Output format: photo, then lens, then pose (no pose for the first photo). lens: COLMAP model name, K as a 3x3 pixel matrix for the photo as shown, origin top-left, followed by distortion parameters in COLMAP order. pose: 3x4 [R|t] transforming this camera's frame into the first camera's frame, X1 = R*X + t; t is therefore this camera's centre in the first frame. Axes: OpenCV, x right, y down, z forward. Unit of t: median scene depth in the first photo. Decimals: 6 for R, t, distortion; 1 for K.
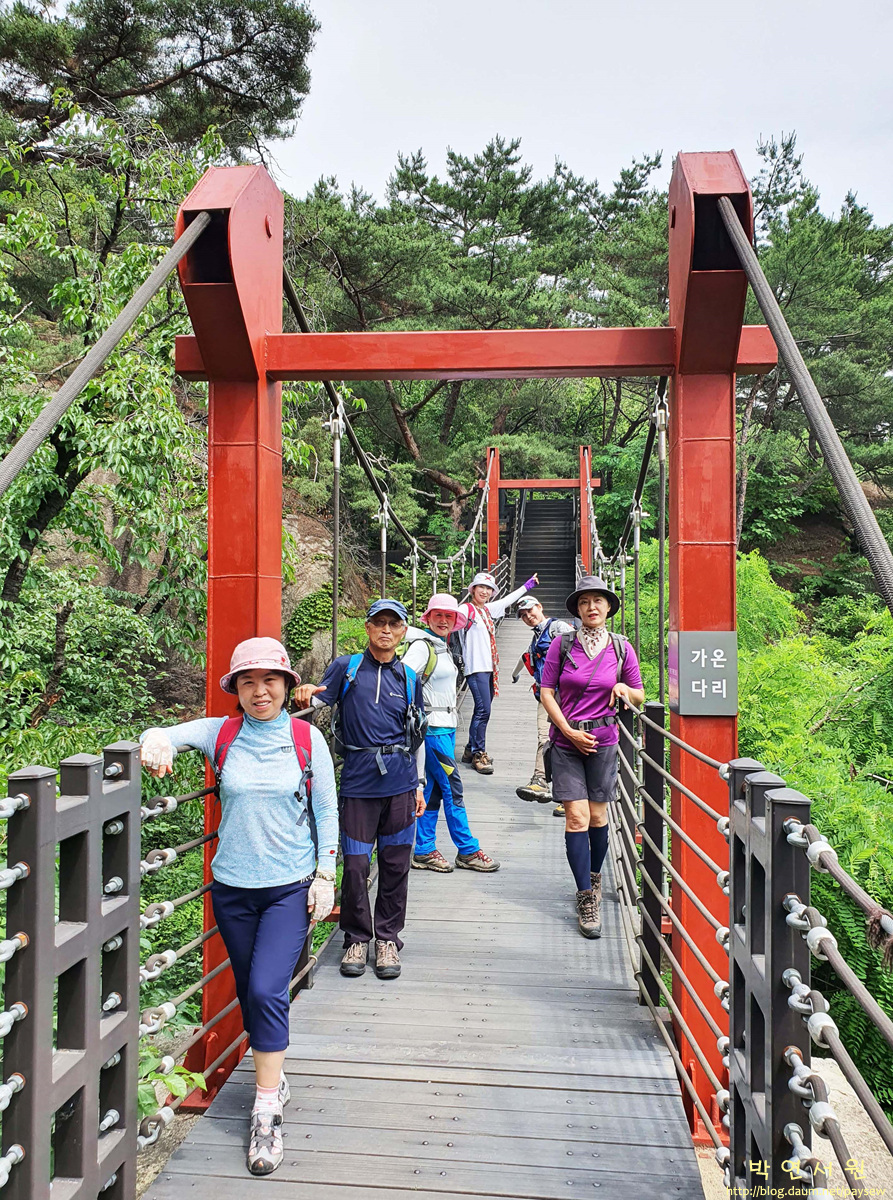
lens RADIAL K [[986.0, 0, 446.5], [0, 986.0, 600.0], [0, 0, 1]] dist [0.008467, 0.020248]
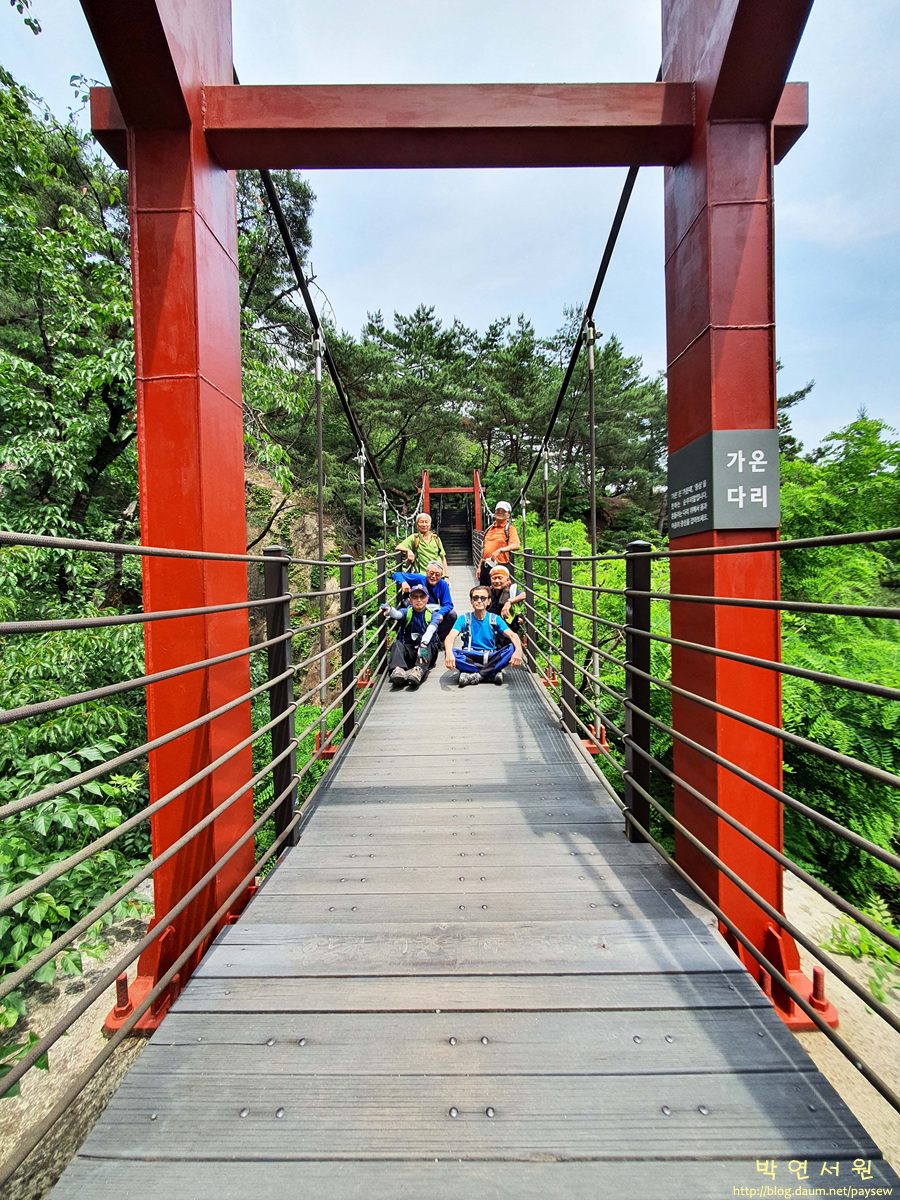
lens RADIAL K [[478.2, 0, 442.8], [0, 478.2, 594.3], [0, 0, 1]] dist [-0.001133, -0.000130]
pose [[0.995357, -0.026539, 0.092523, -0.006824], [0.022418, 0.998722, 0.045304, 0.028541], [-0.093607, -0.043019, 0.994679, 0.117098]]
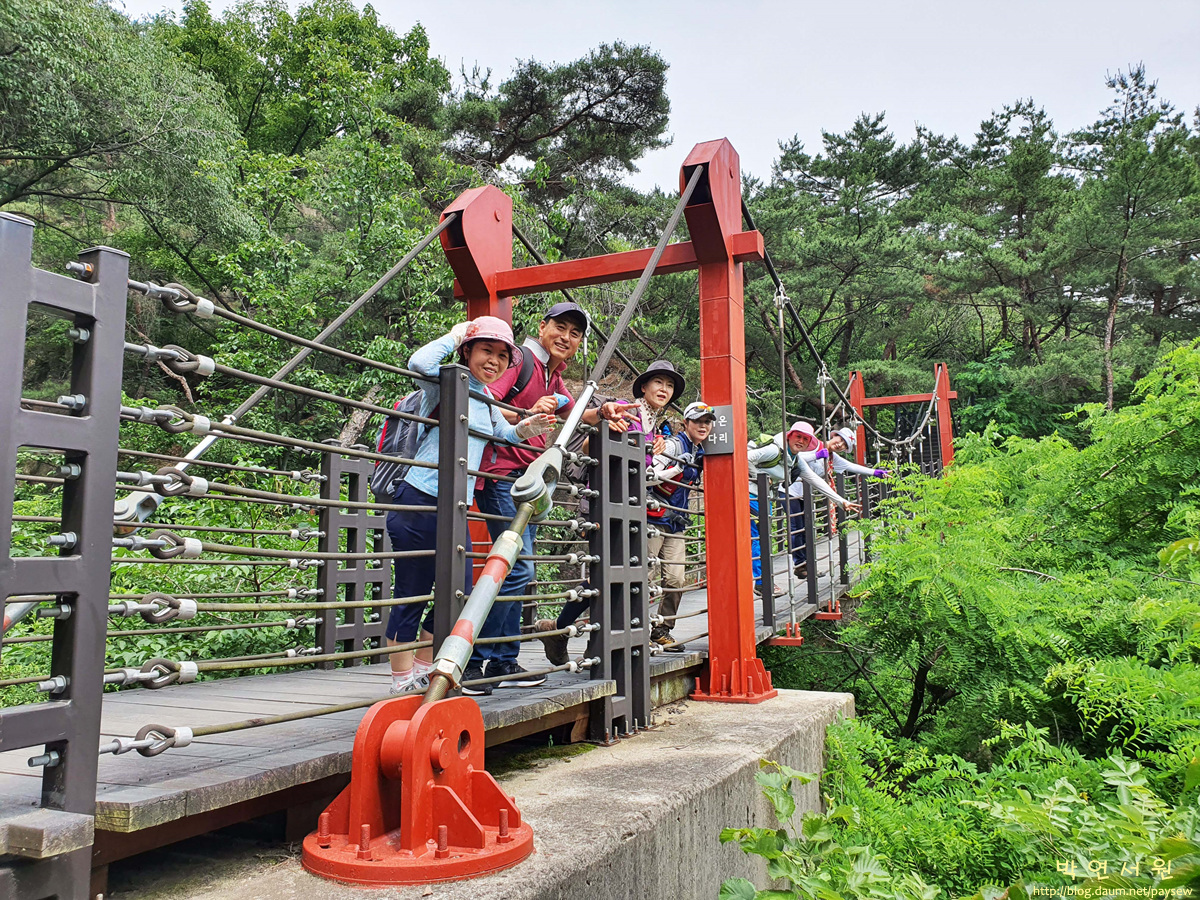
lens RADIAL K [[932.5, 0, 600.0], [0, 932.5, 450.0], [0, 0, 1]] dist [-0.007278, 0.042605]
pose [[0.943270, -0.054769, -0.327477, 0.113352], [0.017304, 0.993070, -0.116245, 0.054291], [0.331574, 0.103984, 0.937681, -0.105441]]
